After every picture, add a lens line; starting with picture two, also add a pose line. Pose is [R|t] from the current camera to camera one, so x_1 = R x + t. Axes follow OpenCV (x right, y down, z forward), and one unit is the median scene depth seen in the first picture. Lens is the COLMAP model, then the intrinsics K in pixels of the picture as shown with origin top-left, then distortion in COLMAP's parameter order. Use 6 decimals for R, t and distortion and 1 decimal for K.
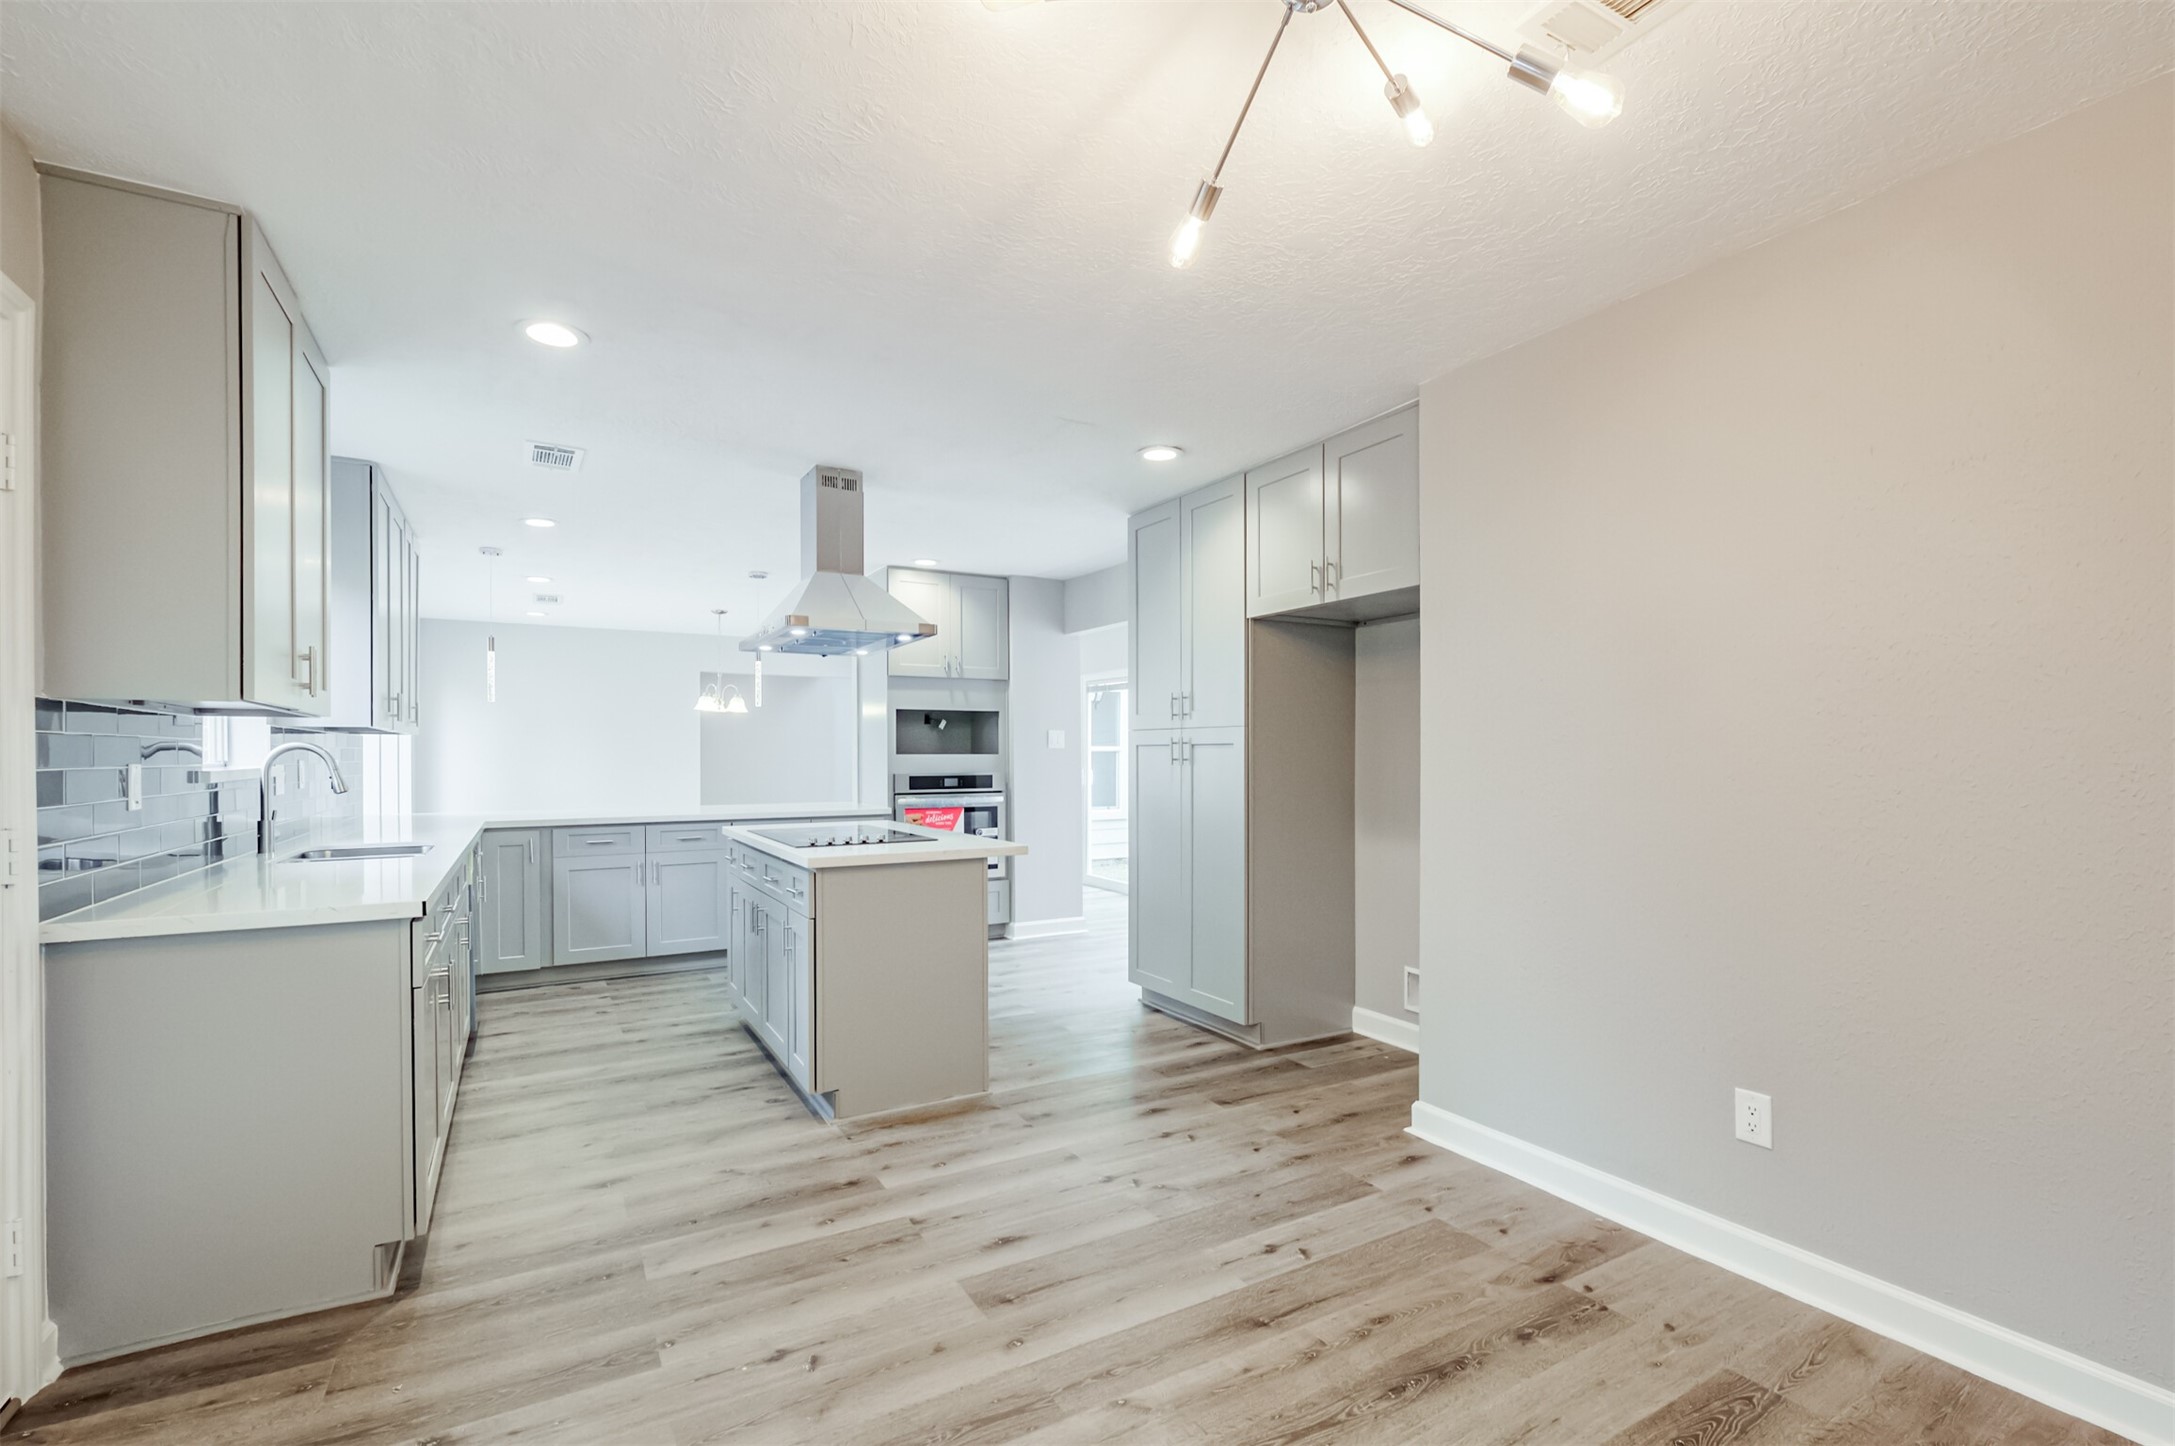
lens RADIAL K [[959.8, 0, 1074.4], [0, 959.8, 748.4], [0, 0, 1]] dist [-0.000073, 0.000052]
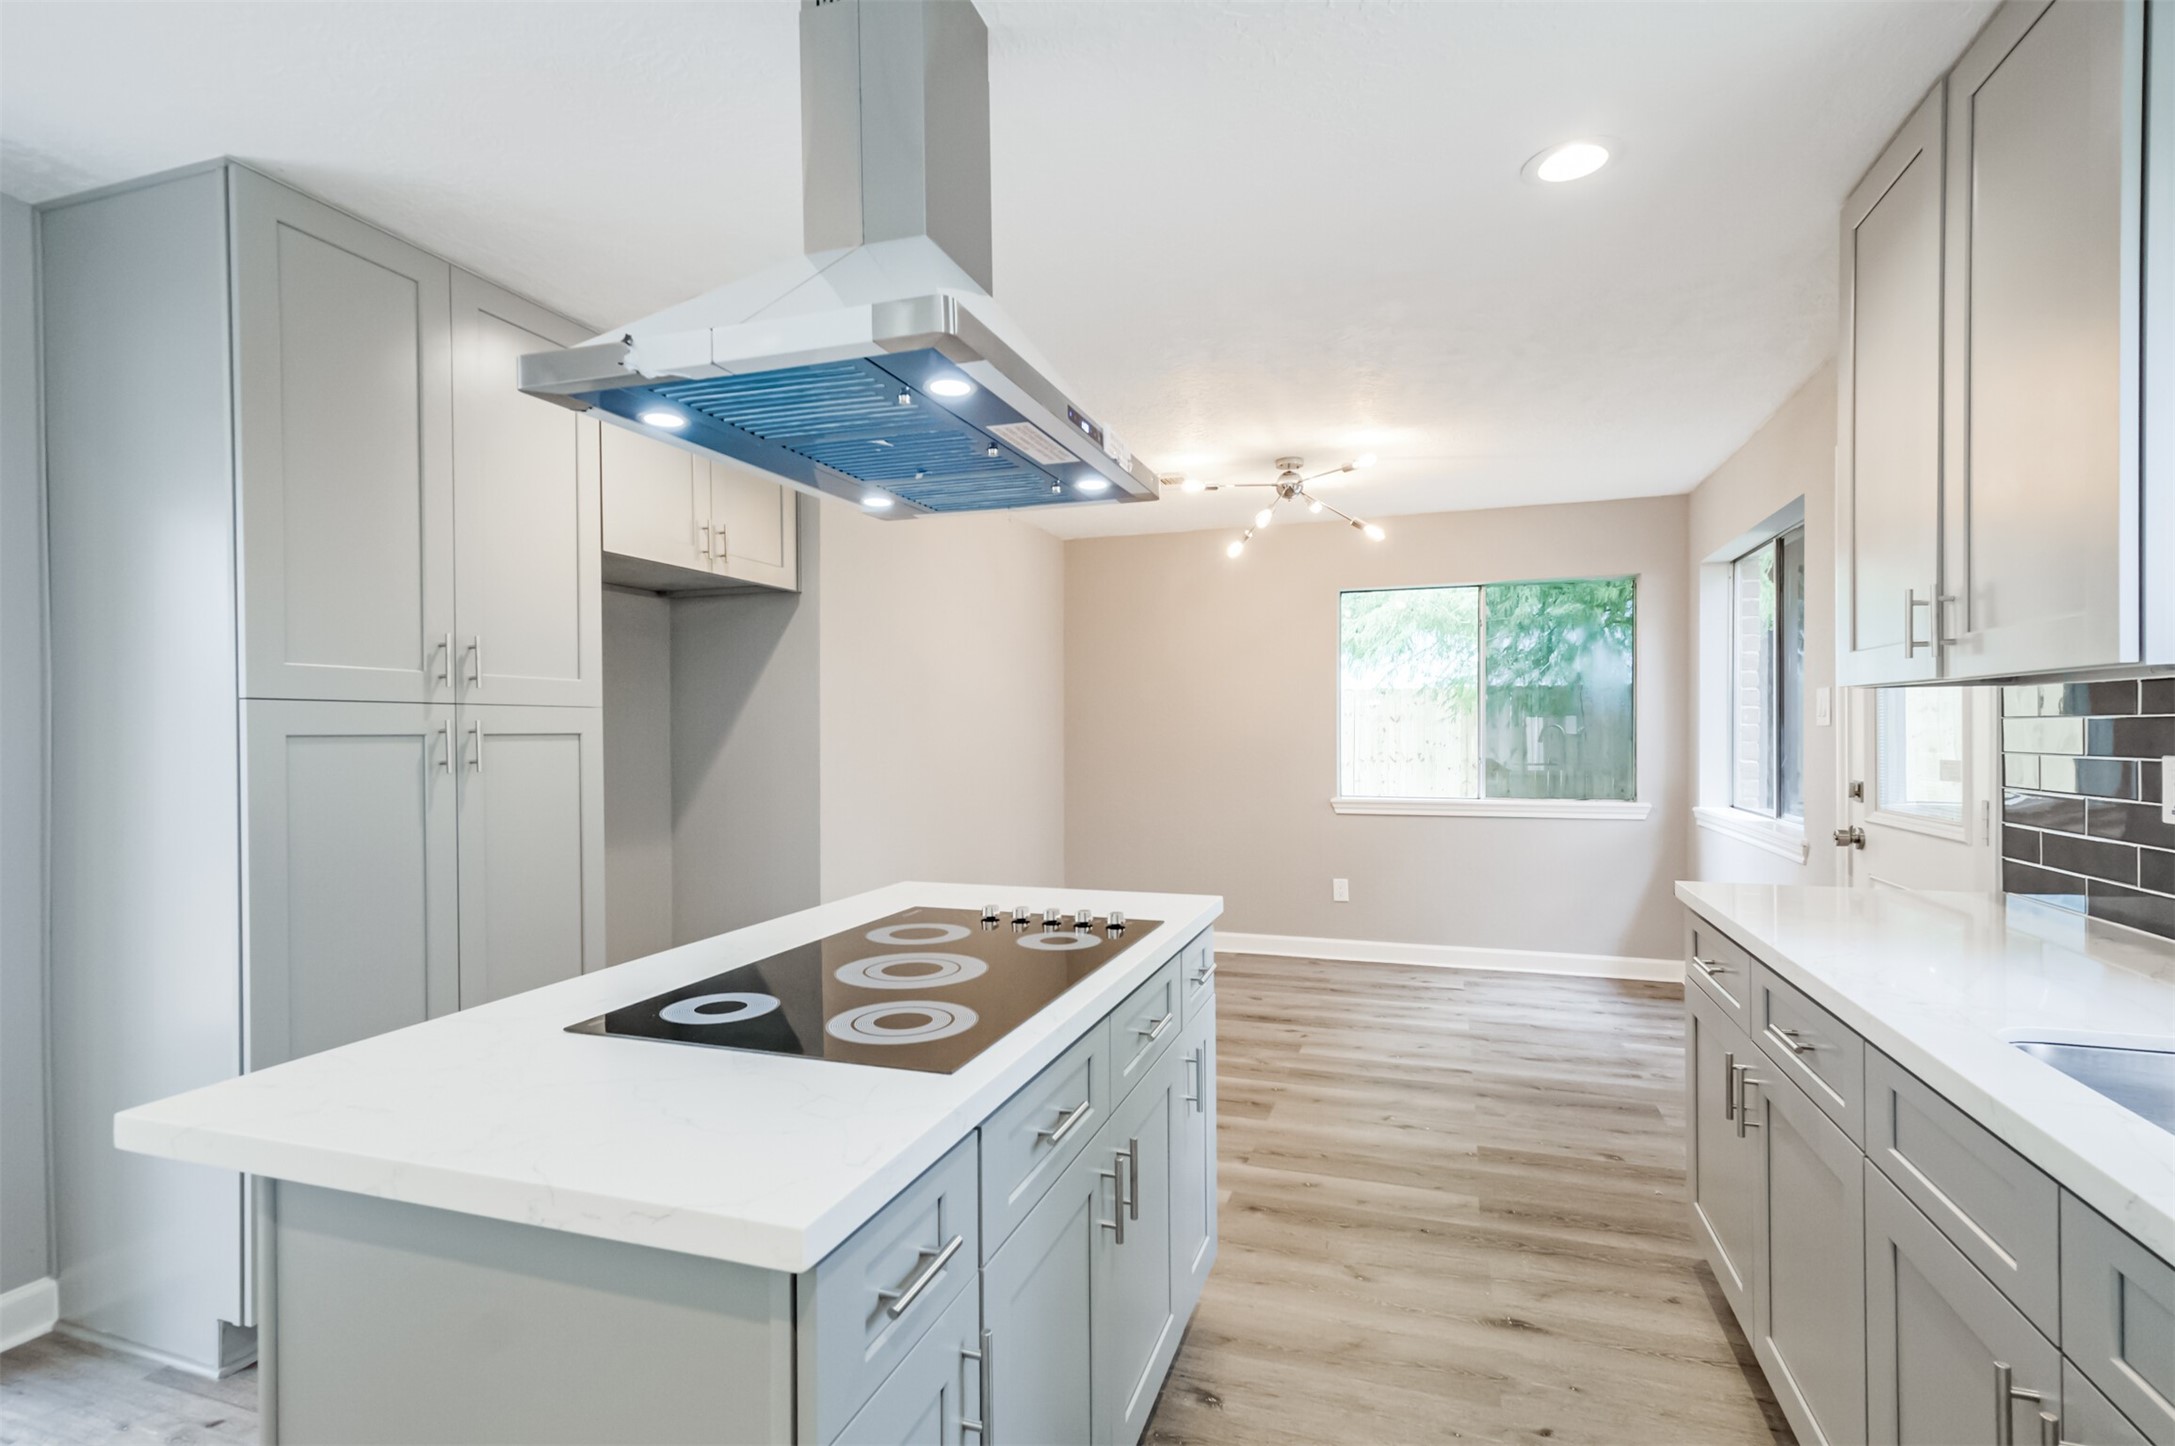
lens RADIAL K [[1020.4, 0, 1092.2], [0, 1020.4, 757.3], [0, 0, 1]] dist [0.001213, -0.000140]
pose [[-0.663909, -0.014096, 0.747680, -0.992359], [0.007484, 0.999647, 0.025492, -0.007959], [-0.747776, 0.022520, -0.663569, 2.037728]]
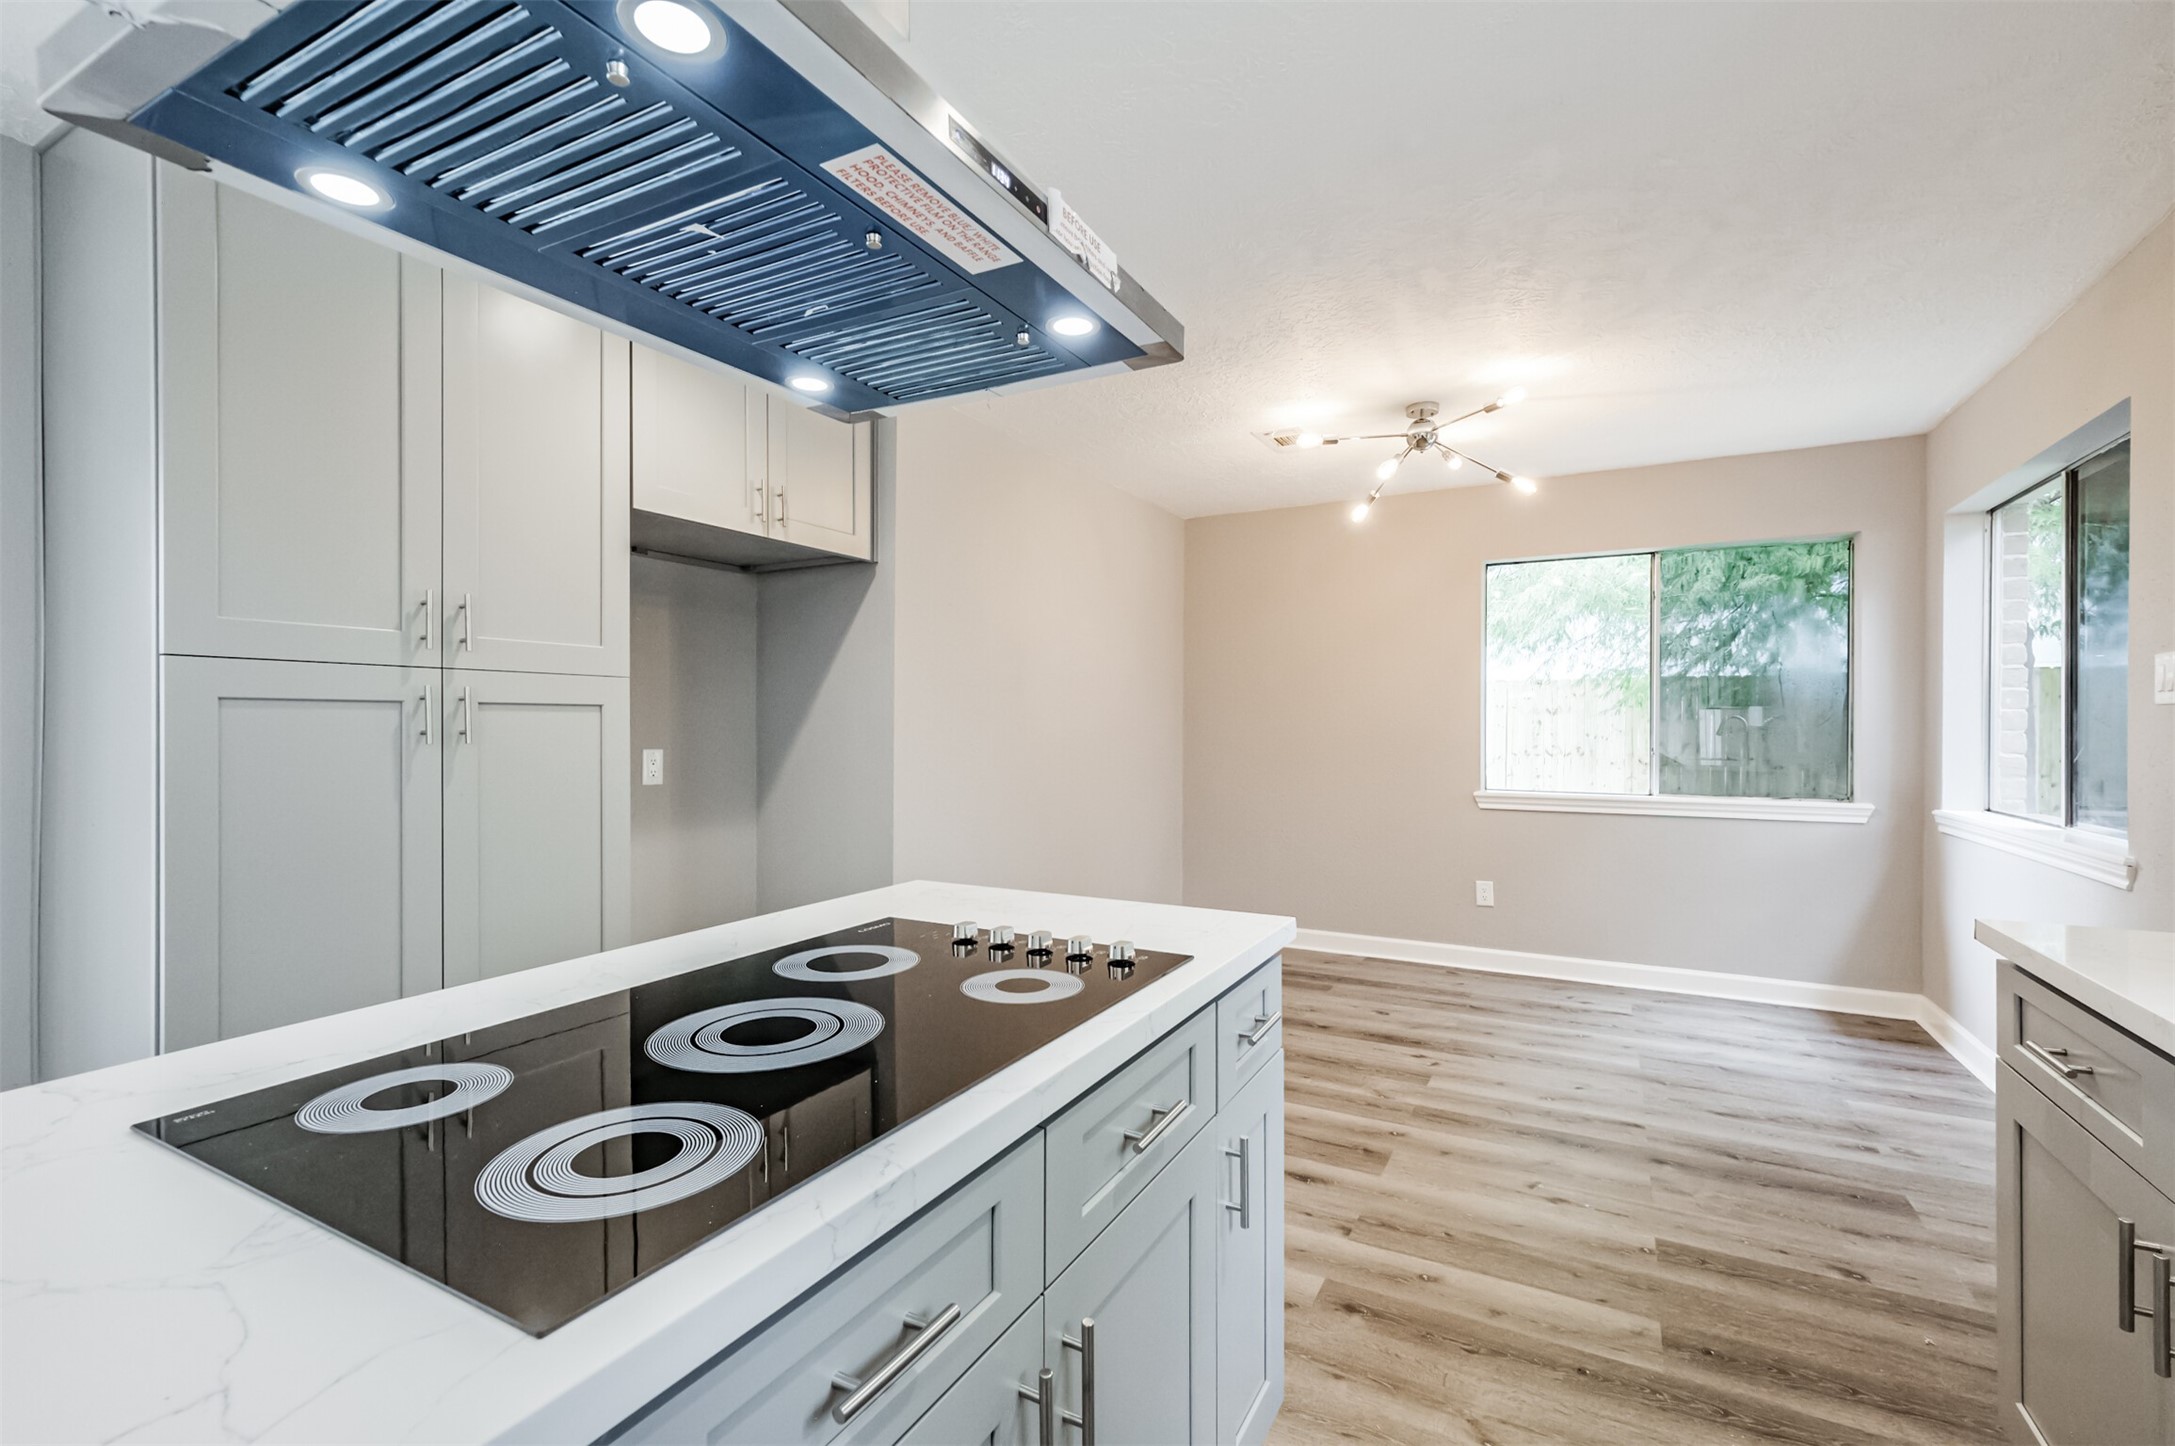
lens RADIAL K [[942.5, 0, 1092.1], [0, 942.5, 740.0], [0, 0, 1]] dist [0.000567, 0.000353]
pose [[-0.531412, -0.011731, 0.847032, -0.843840], [0.001146, 0.999893, 0.014567, 0.013157], [-0.847113, 0.008712, -0.531342, 1.788439]]
